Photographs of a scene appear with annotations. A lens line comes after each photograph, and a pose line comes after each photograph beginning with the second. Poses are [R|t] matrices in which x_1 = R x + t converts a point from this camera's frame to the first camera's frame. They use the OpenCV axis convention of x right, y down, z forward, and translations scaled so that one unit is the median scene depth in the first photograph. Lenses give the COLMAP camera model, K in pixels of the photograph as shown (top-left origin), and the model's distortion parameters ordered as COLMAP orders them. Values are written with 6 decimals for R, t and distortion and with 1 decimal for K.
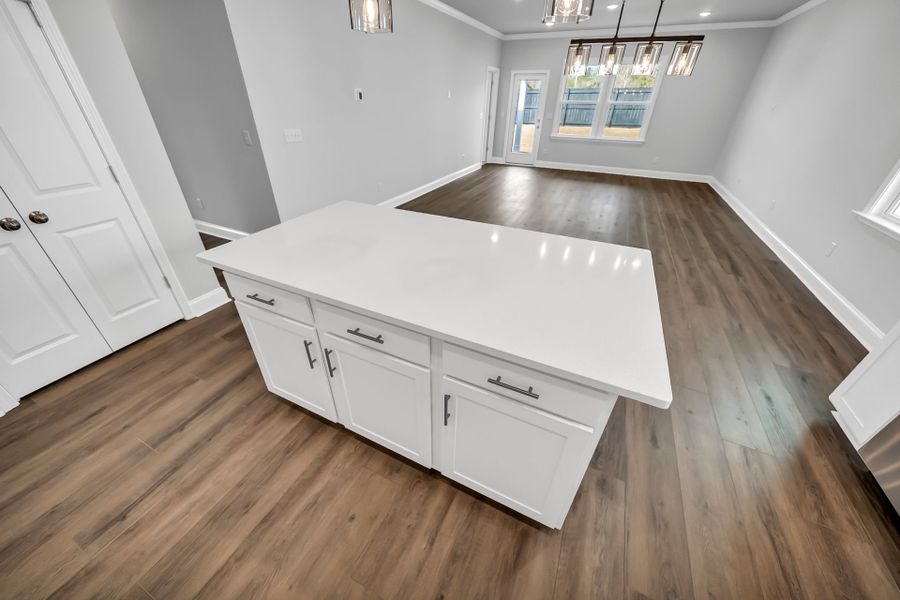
lens RADIAL K [[331.5, 0, 445.0], [0, 331.5, 294.8], [0, 0, 1]] dist [-0.002745, -0.000850]
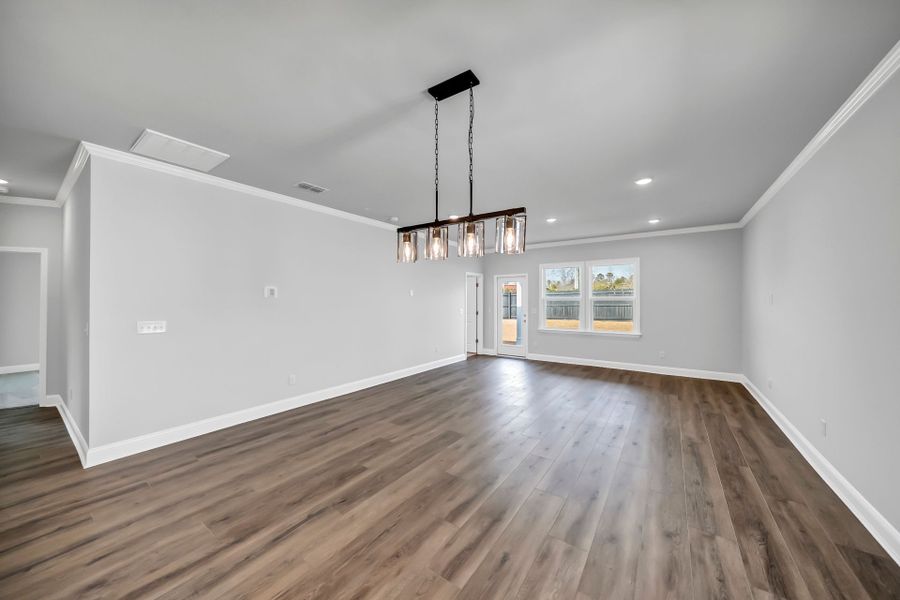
lens RADIAL K [[307.1, 0, 450.1], [0, 307.1, 295.8], [0, 0, 1]] dist [-0.002919, -0.000133]
pose [[0.983195, -0.017155, -0.181748, 0.252636], [-0.081309, 0.850226, -0.520101, -0.078973], [0.163449, 0.526139, 0.834543, 0.166817]]
